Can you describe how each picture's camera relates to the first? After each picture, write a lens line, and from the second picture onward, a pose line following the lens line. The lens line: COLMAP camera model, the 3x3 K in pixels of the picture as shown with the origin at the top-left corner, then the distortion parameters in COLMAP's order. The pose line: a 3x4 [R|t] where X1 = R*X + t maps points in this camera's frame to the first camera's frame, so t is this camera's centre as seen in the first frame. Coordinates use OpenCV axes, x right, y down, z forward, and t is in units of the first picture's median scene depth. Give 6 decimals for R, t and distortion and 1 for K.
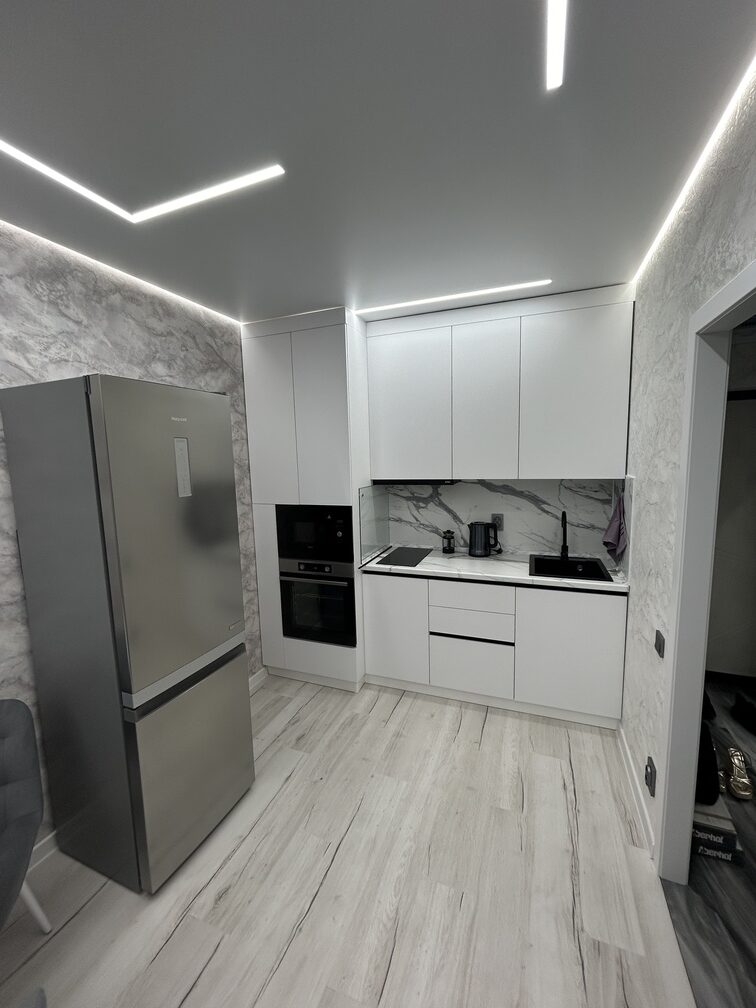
lens RADIAL K [[406.2, 0, 379.5], [0, 406.2, 506.1], [0, 0, 1]] dist [-0.004114, 0.001455]
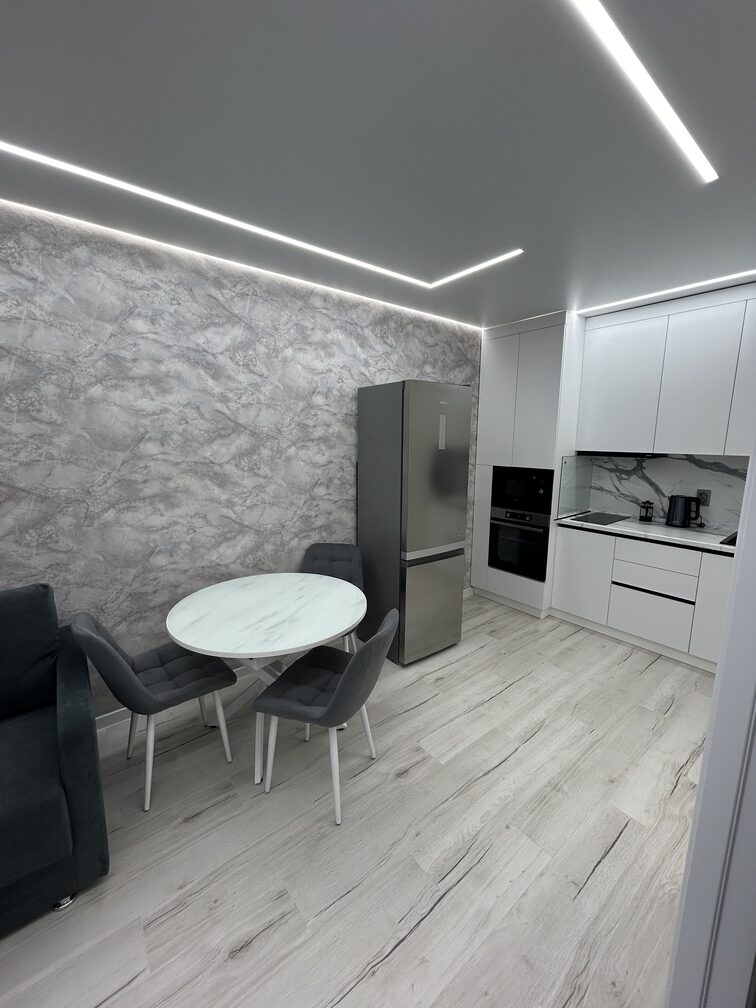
lens RADIAL K [[406.2, 0, 380.5], [0, 406.2, 504.4], [0, 0, 1]] dist [-0.004114, 0.001455]
pose [[0.867451, 0.114001, -0.484286, 0.092204], [-0.090088, 0.993295, 0.072457, 0.067951], [0.489299, -0.019224, 0.871904, -0.387522]]
